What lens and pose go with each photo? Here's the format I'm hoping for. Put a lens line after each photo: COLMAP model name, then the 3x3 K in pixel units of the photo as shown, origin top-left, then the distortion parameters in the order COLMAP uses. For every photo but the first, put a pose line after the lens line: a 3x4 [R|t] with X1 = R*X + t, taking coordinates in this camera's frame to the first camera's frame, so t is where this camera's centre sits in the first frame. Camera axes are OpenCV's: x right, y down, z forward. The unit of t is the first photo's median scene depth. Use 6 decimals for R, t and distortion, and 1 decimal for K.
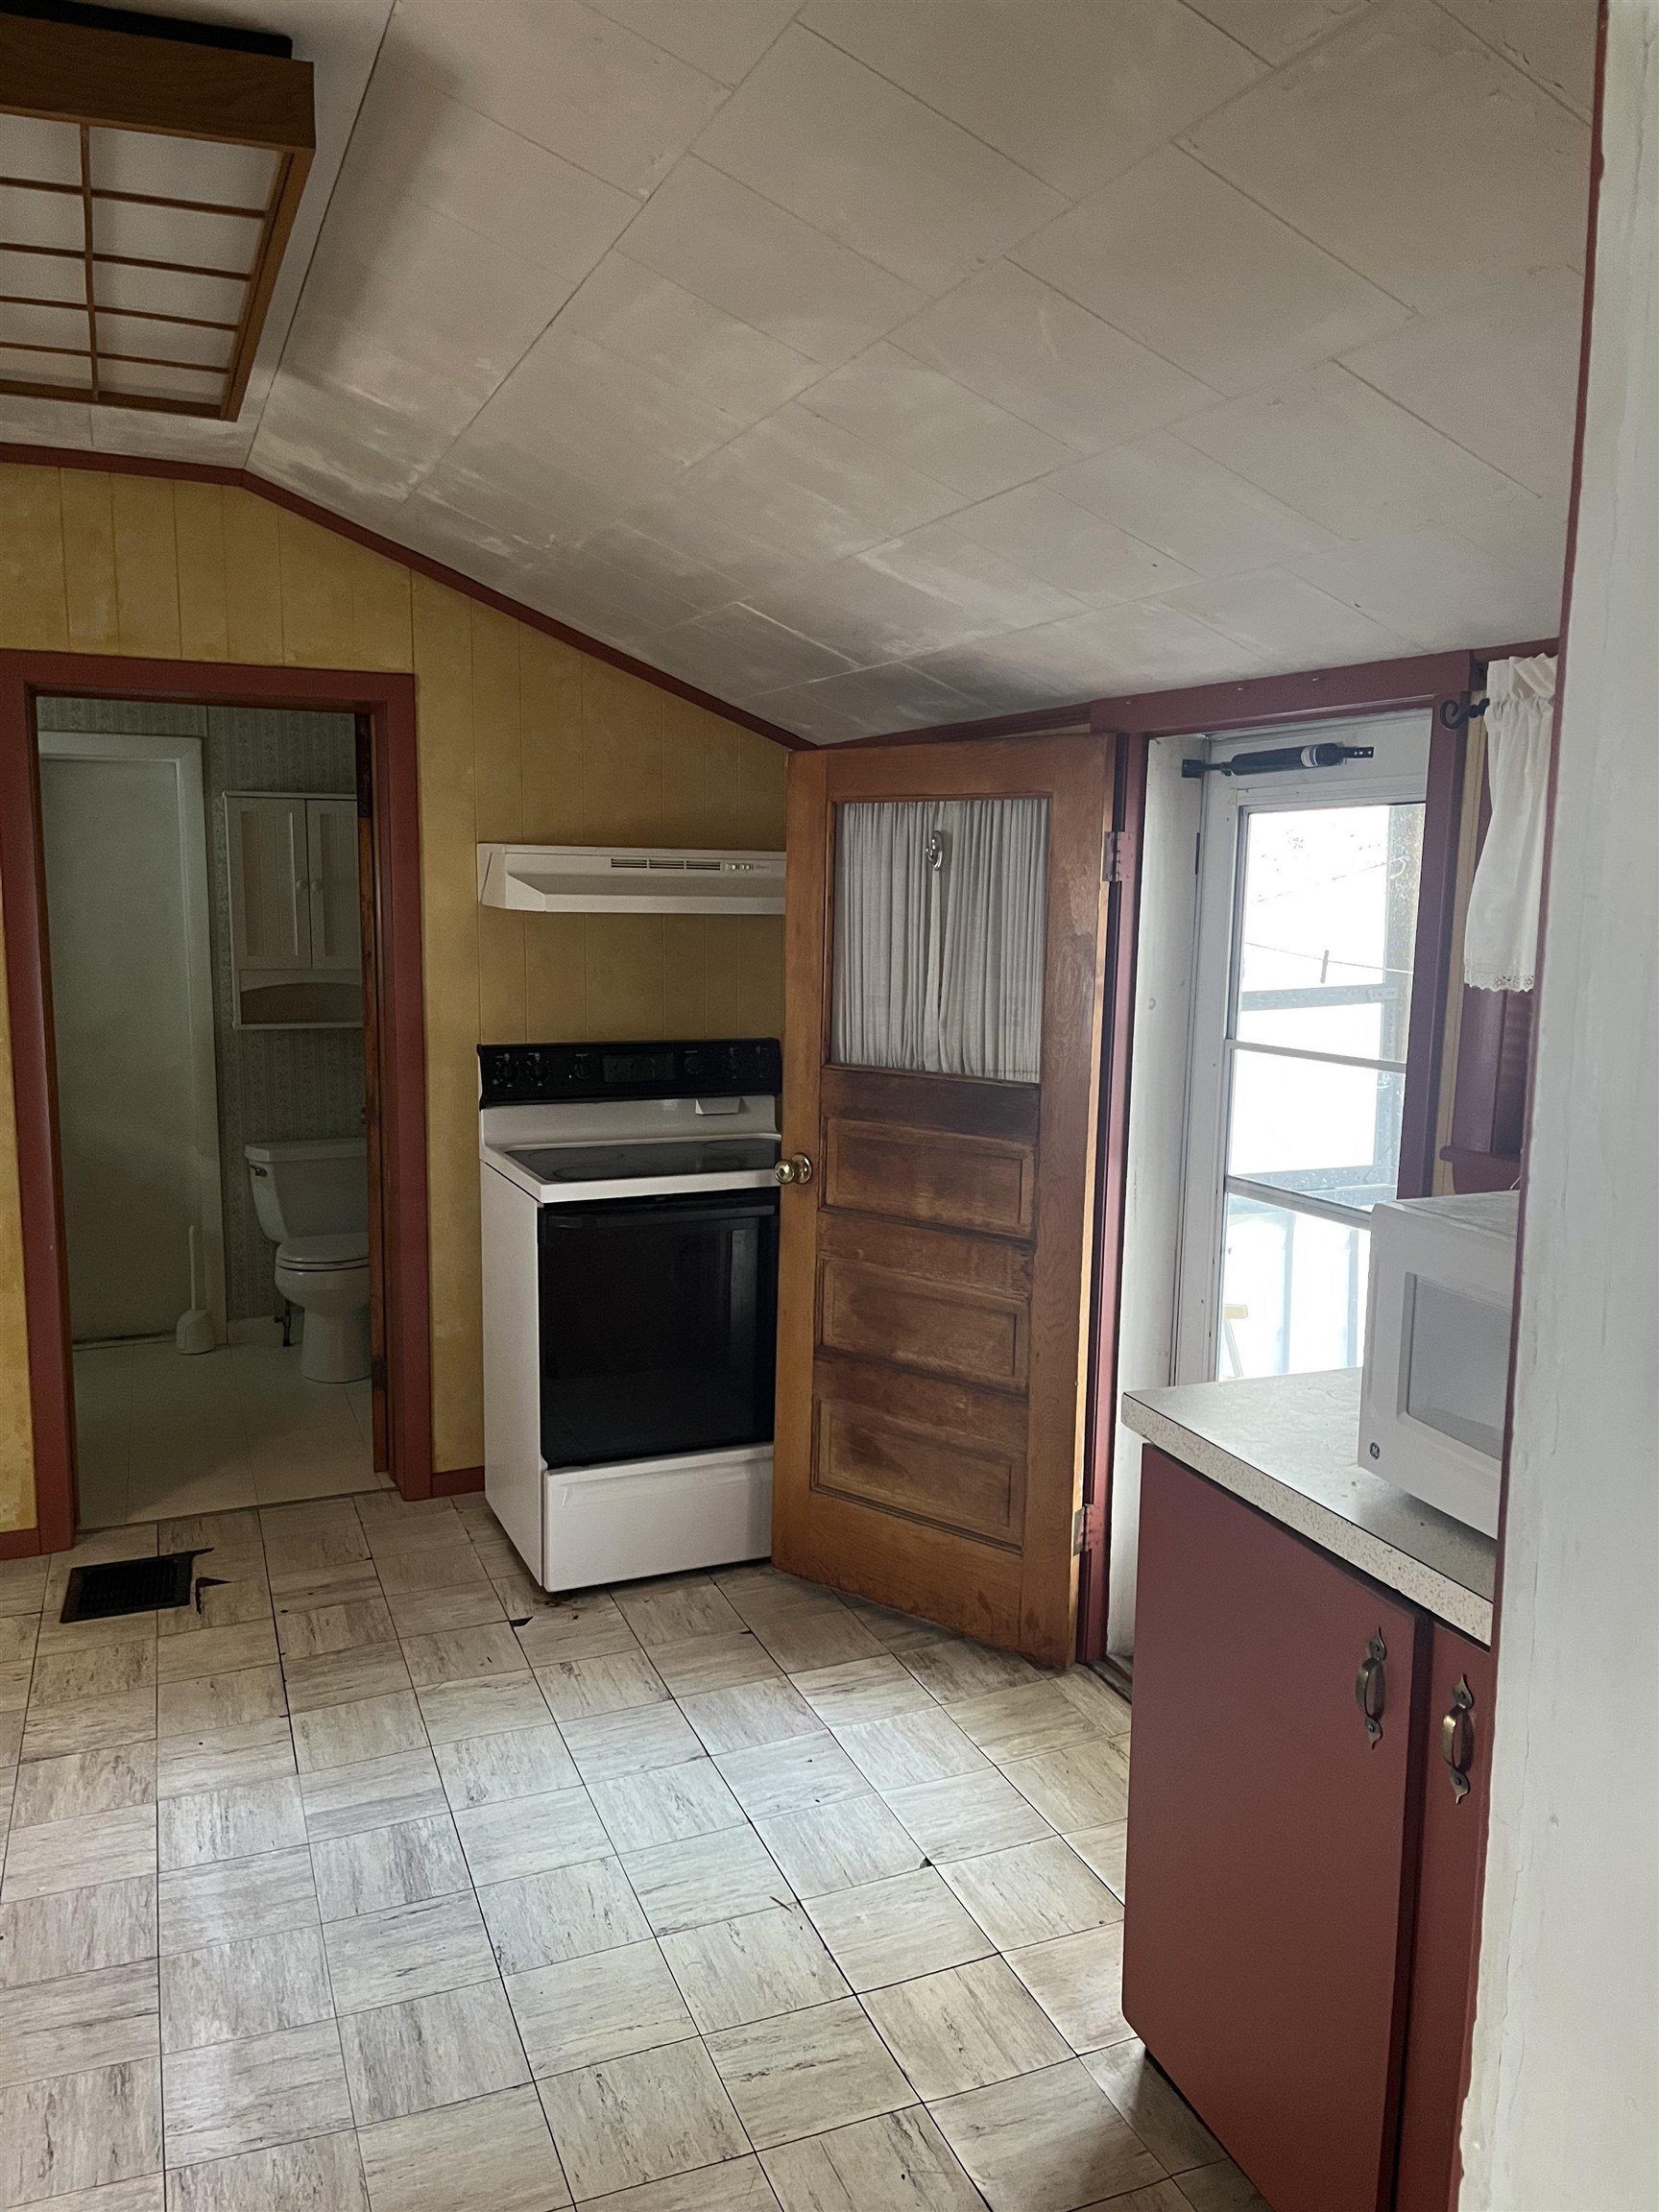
lens RADIAL K [[1688.5, 0, 832.8], [0, 1688.5, 1113.5], [0, 0, 1]] dist [0.101746, -0.121702]
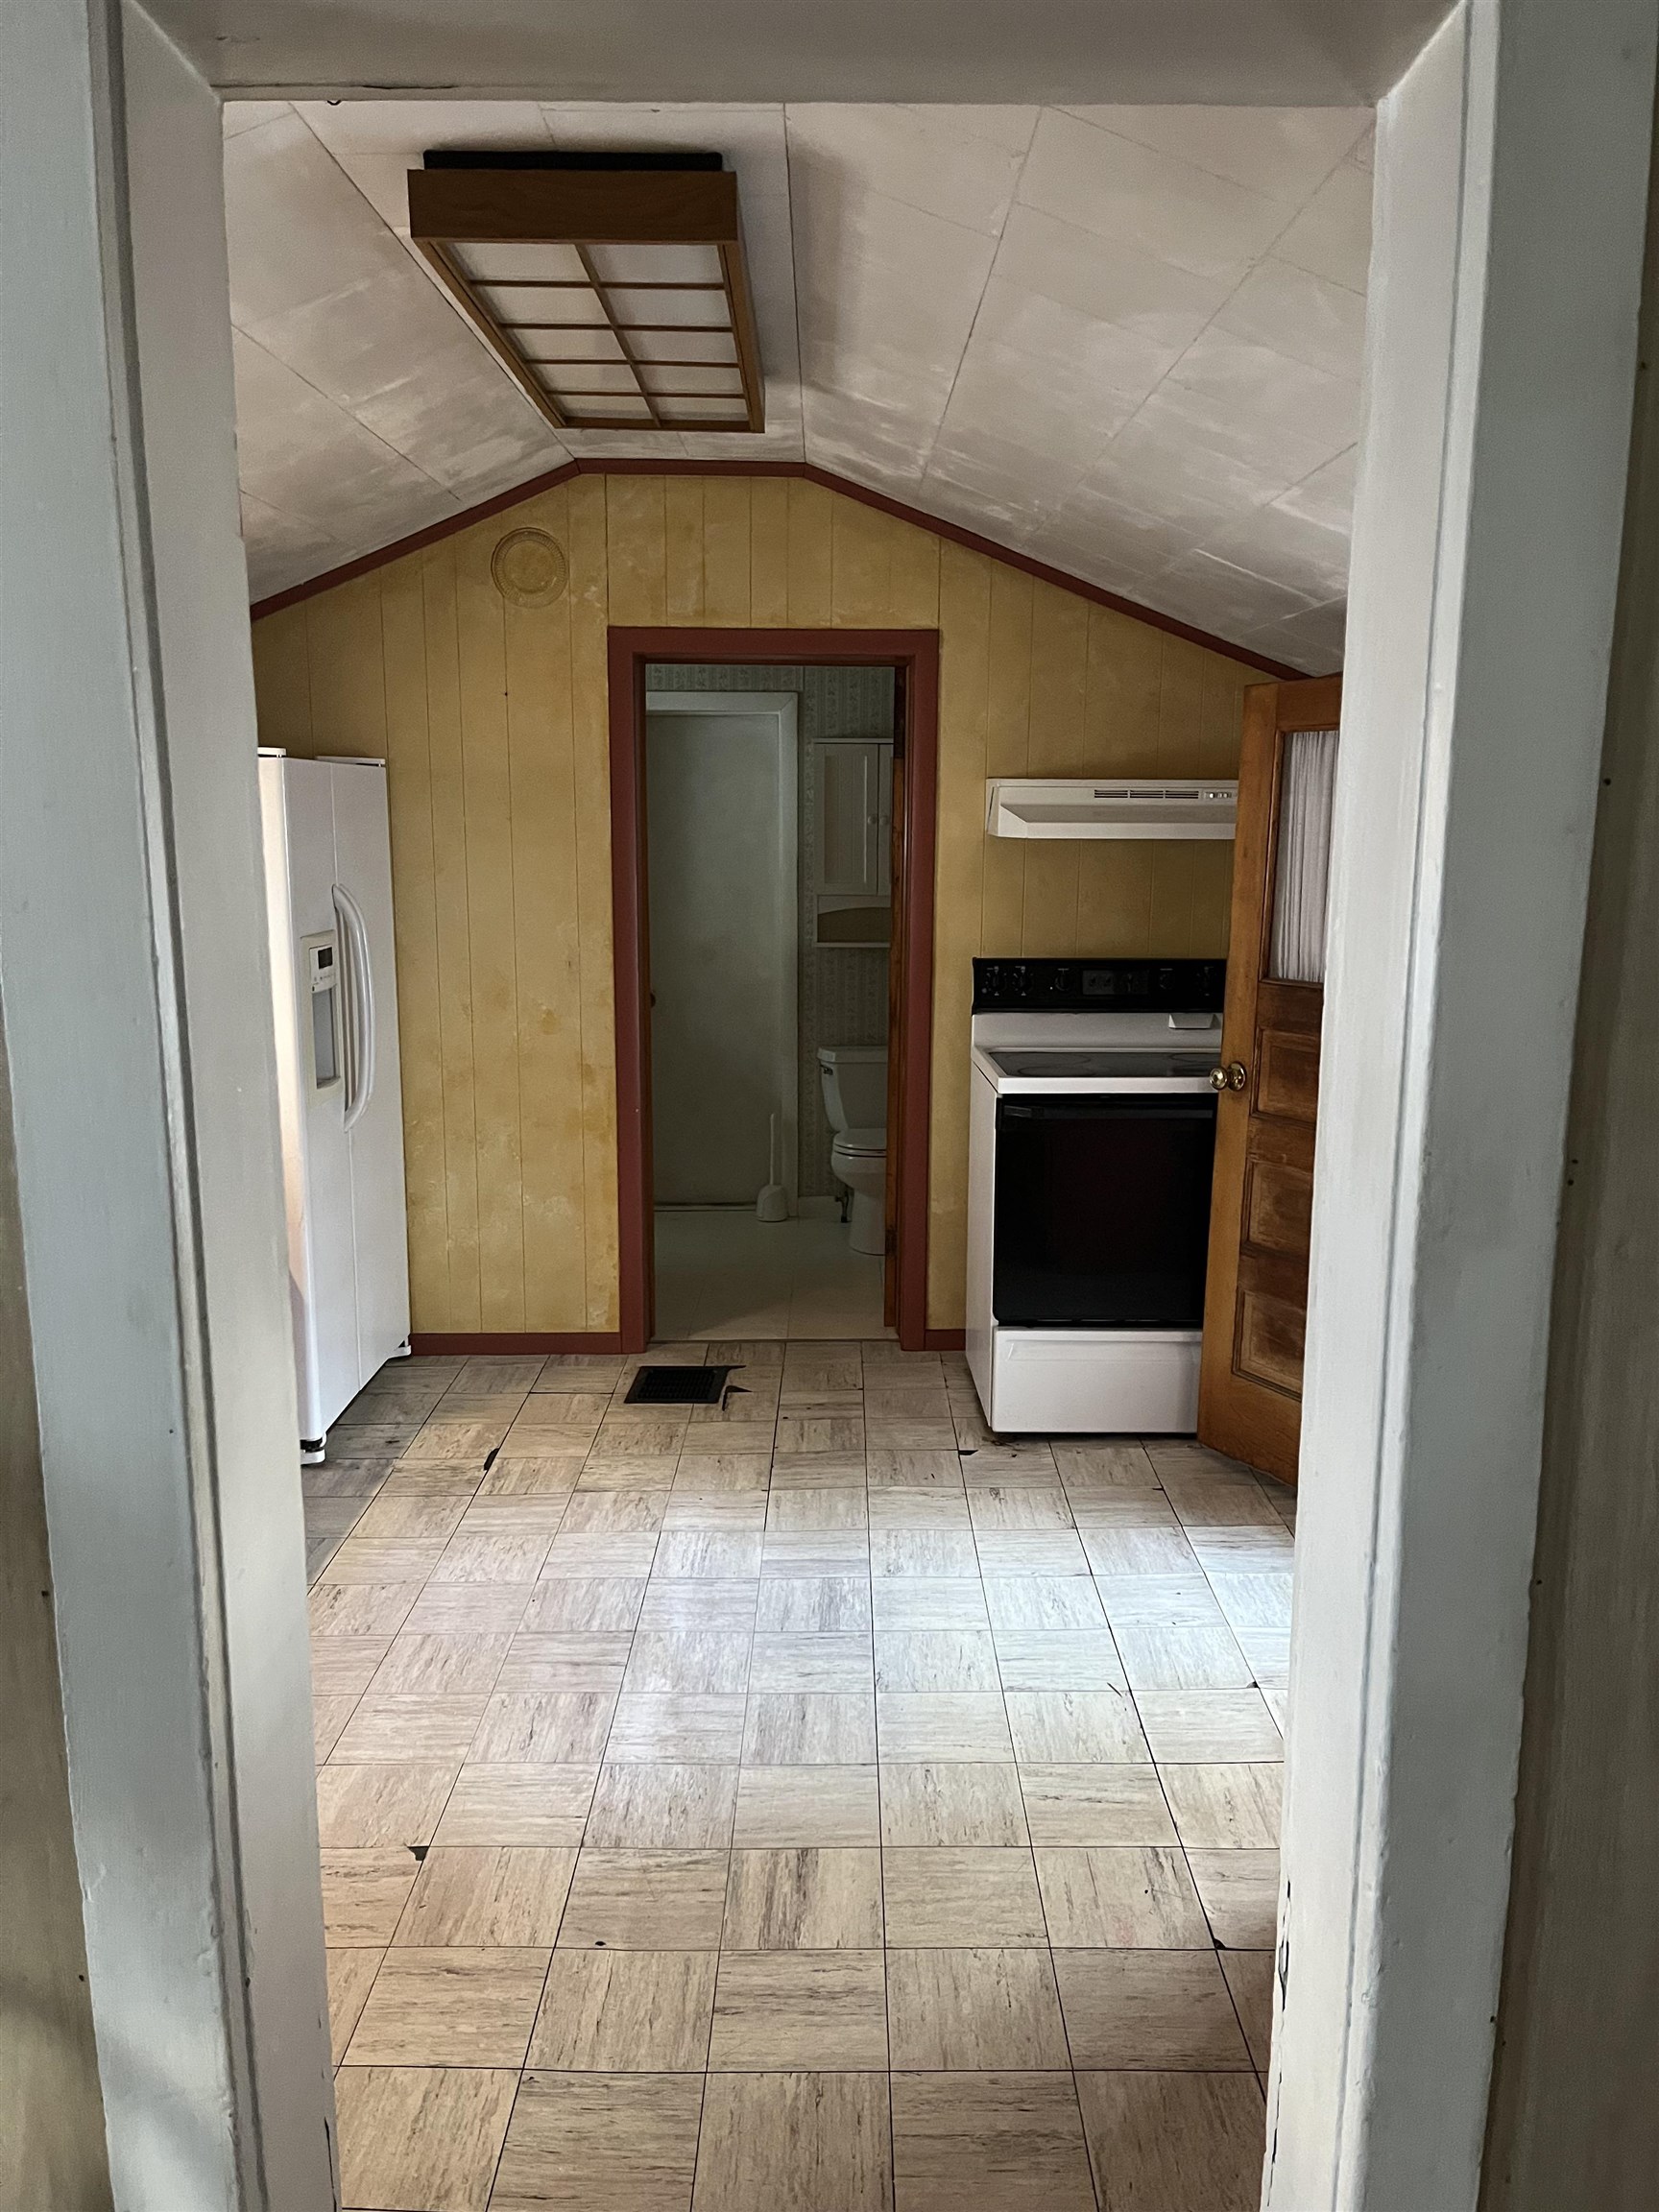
lens RADIAL K [[1688.5, 0, 832.8], [0, 1688.5, 1113.5], [0, 0, 1]] dist [0.101746, -0.121702]
pose [[0.928184, 0.060789, -0.367123, 0.143801], [-0.048373, 0.997906, 0.042934, 0.022596], [0.368964, -0.022091, 0.929181, -0.102882]]
